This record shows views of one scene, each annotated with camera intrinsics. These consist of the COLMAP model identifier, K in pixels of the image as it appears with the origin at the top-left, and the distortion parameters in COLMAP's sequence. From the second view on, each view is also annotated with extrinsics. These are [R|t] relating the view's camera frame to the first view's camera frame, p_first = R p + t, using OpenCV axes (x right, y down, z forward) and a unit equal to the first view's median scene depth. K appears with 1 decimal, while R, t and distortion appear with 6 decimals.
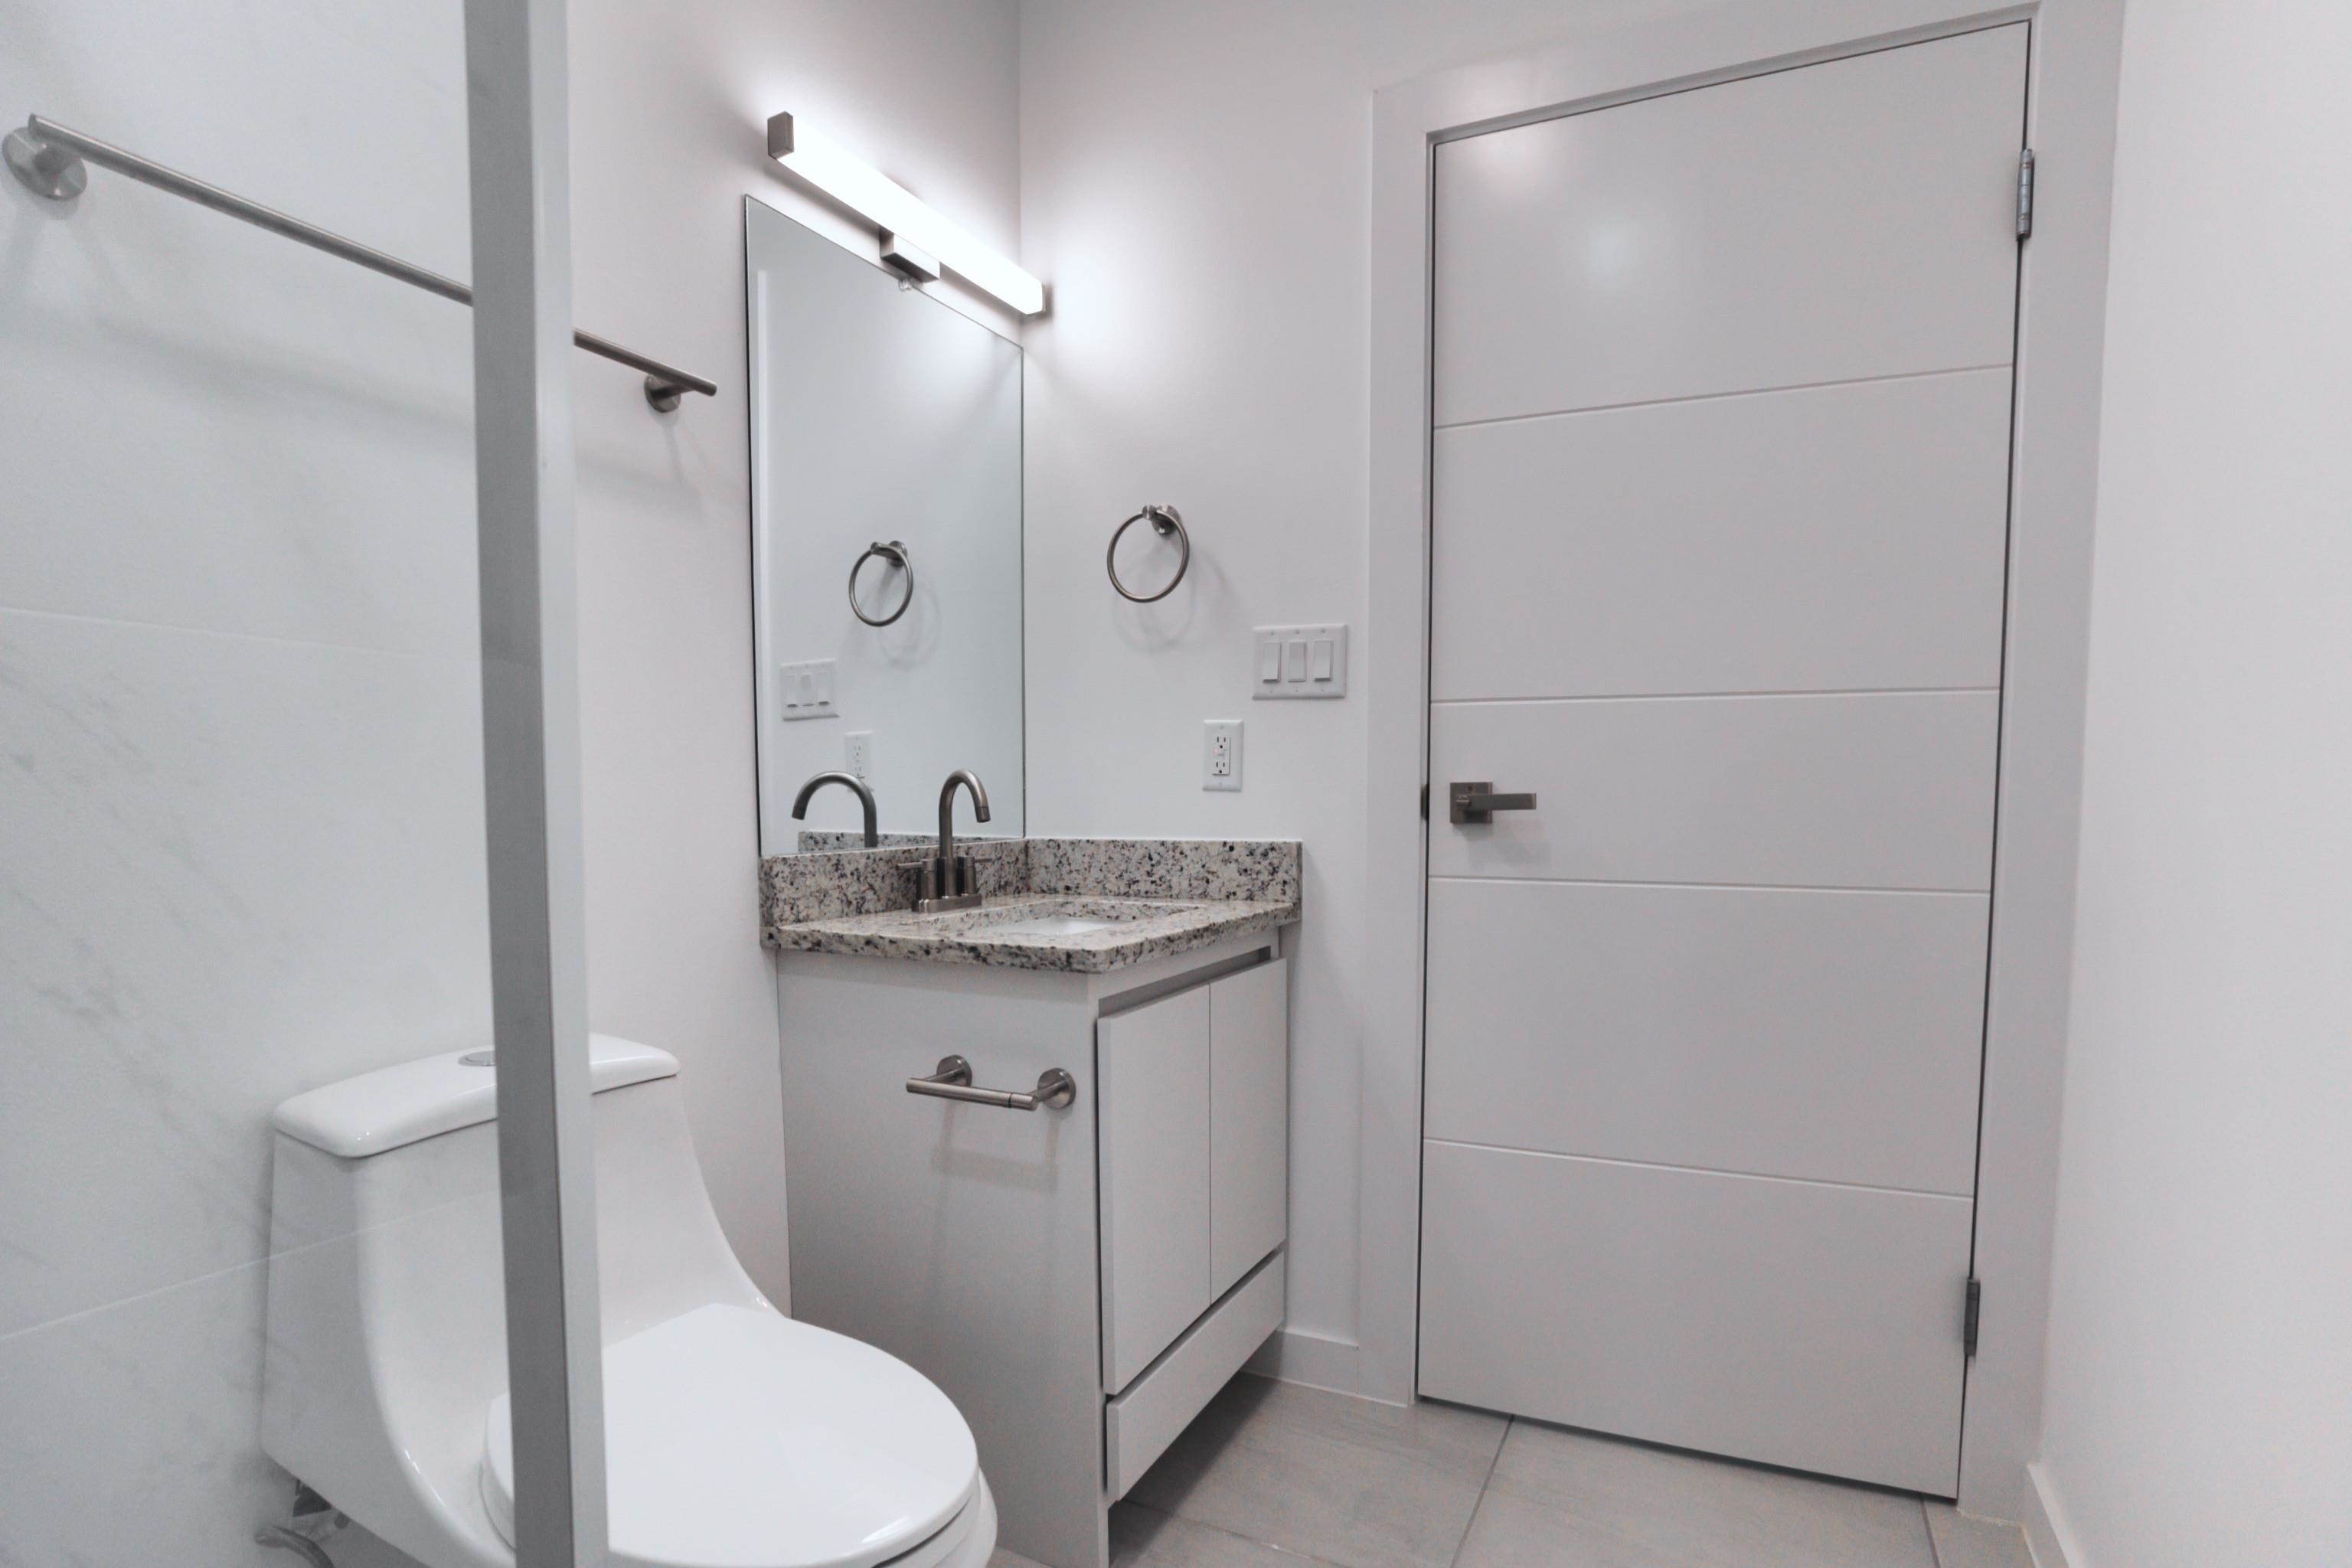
lens RADIAL K [[1102.5, 0, 1318.2], [0, 1102.5, 809.5], [0, 0, 1]] dist [-0.033682, 0.019892]
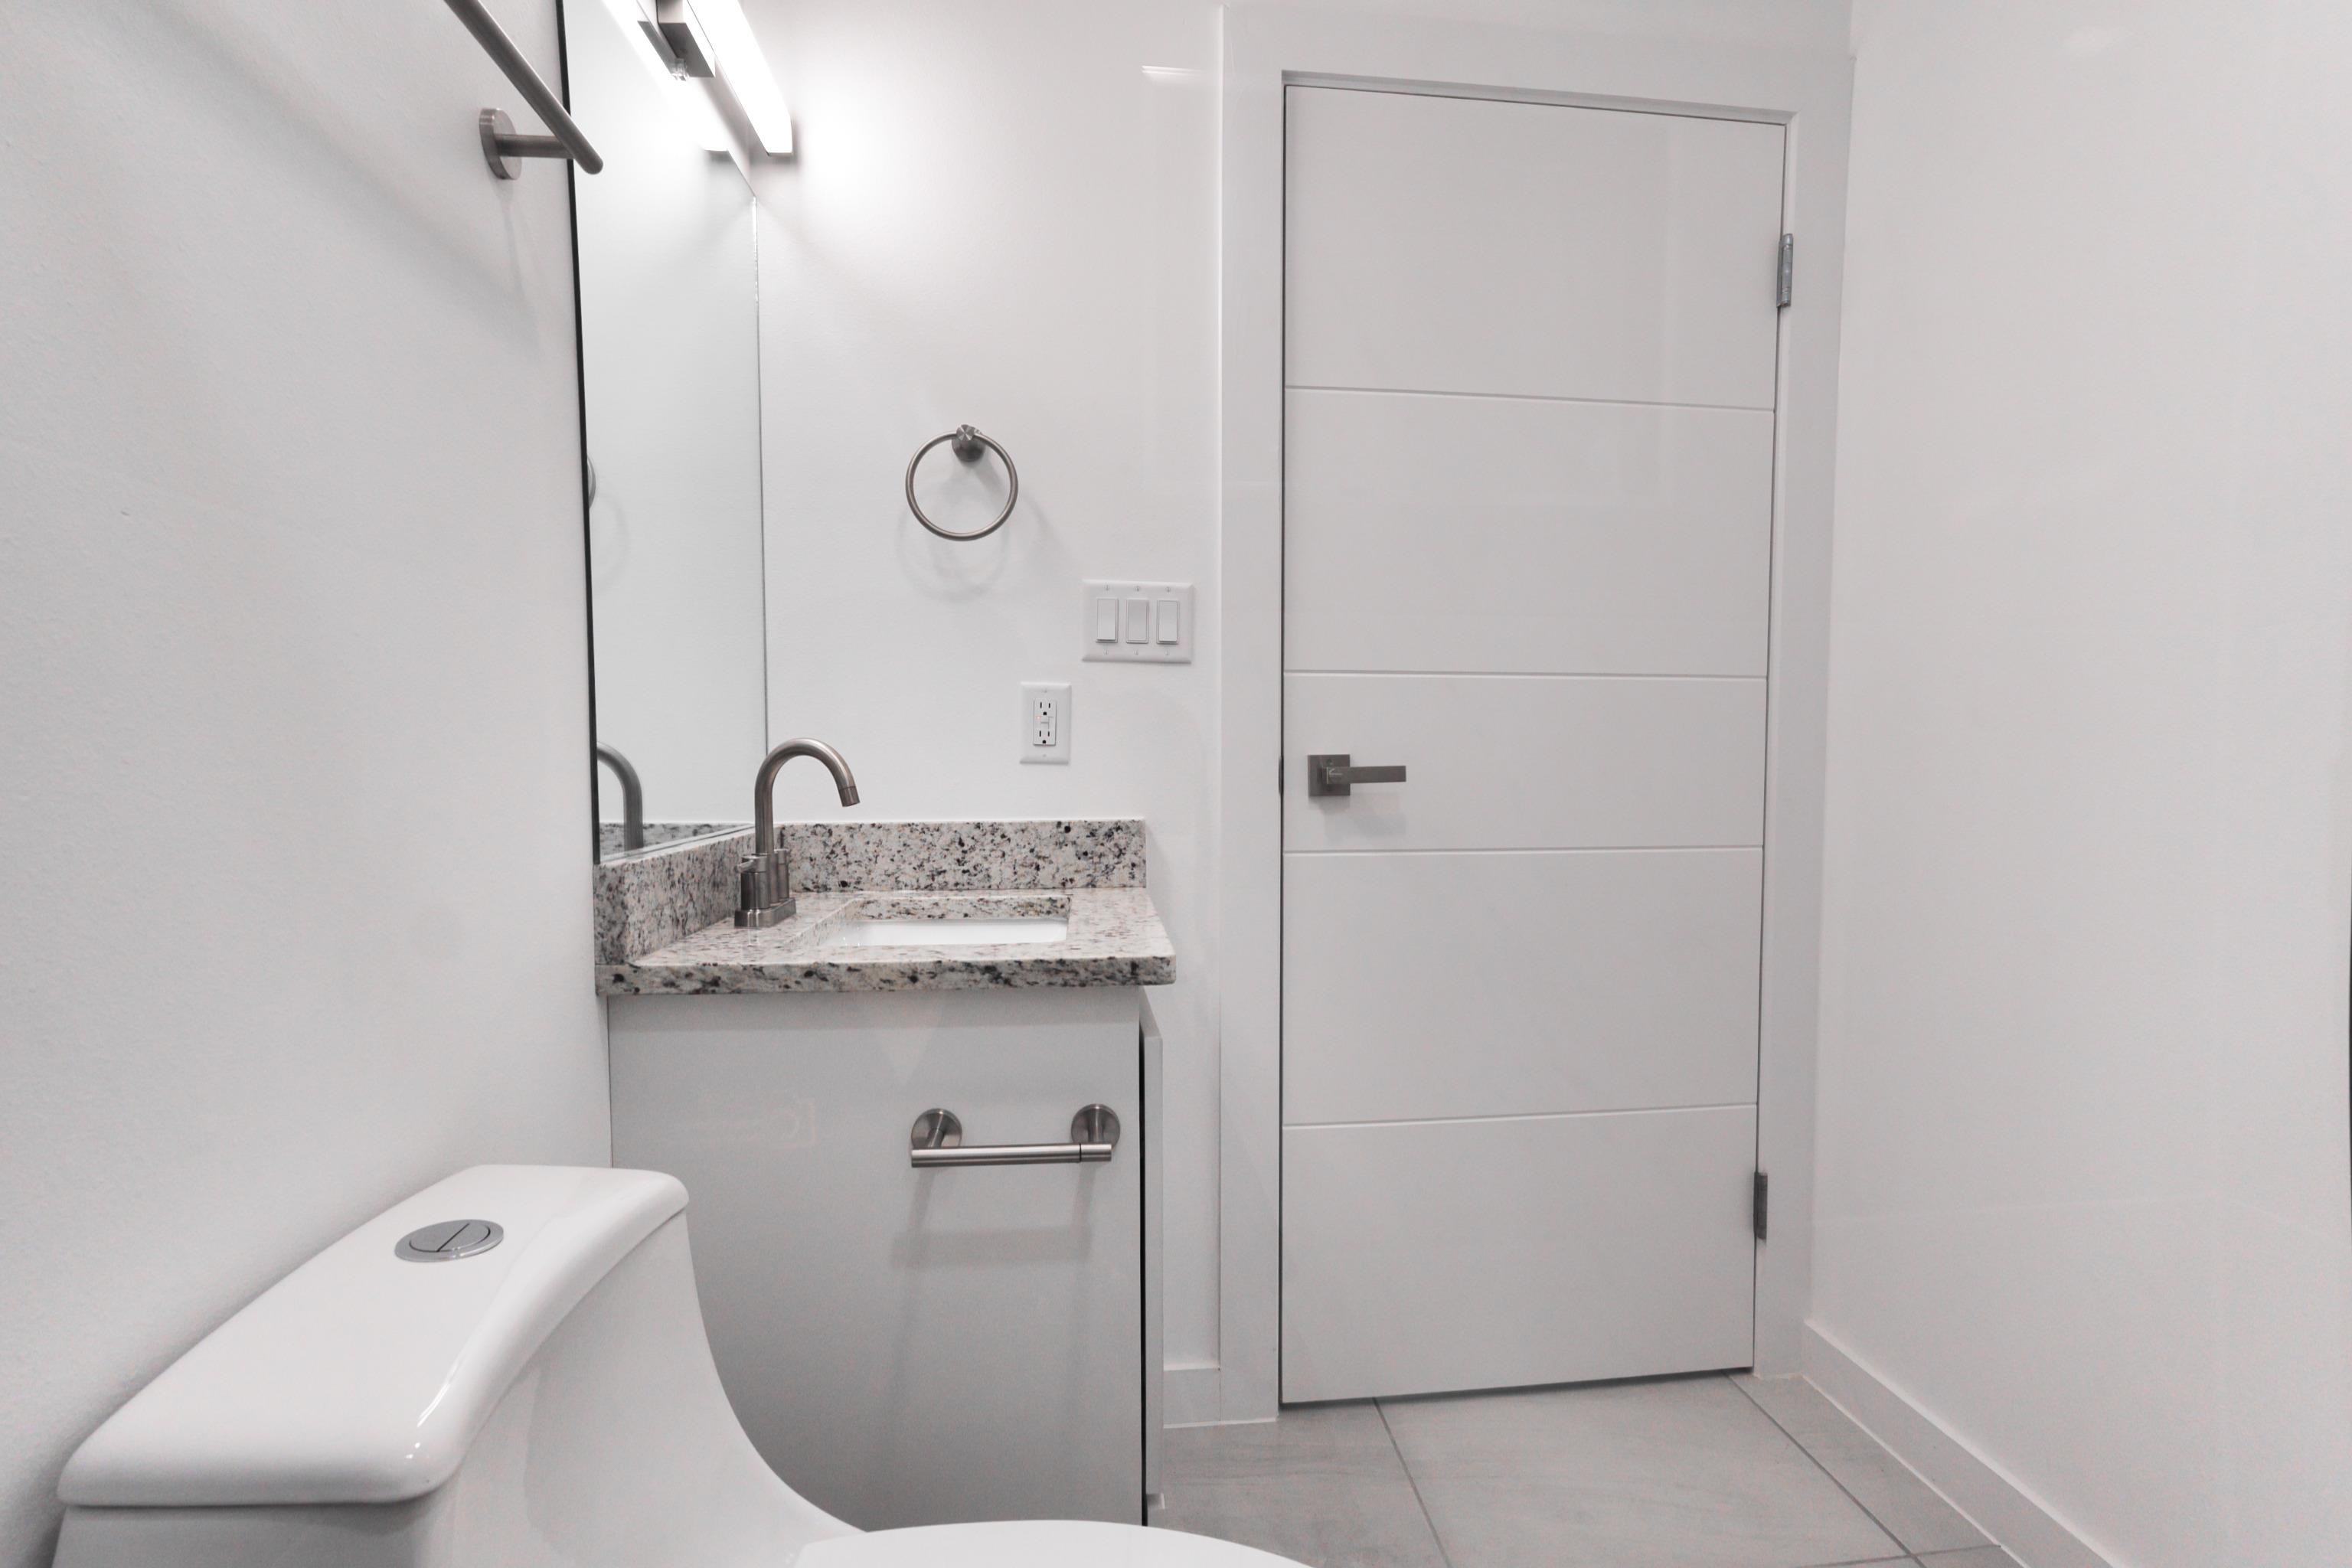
lens RADIAL K [[1133.0, 0, 1216.2], [0, 1133.0, 746.3], [0, 0, 1]] dist [-0.000738, 0.000034]
pose [[0.880073, 0.004097, 0.474821, -0.409517], [0.006954, 0.999744, -0.021516, -0.010586], [-0.474787, 0.022238, 0.879820, 0.148370]]
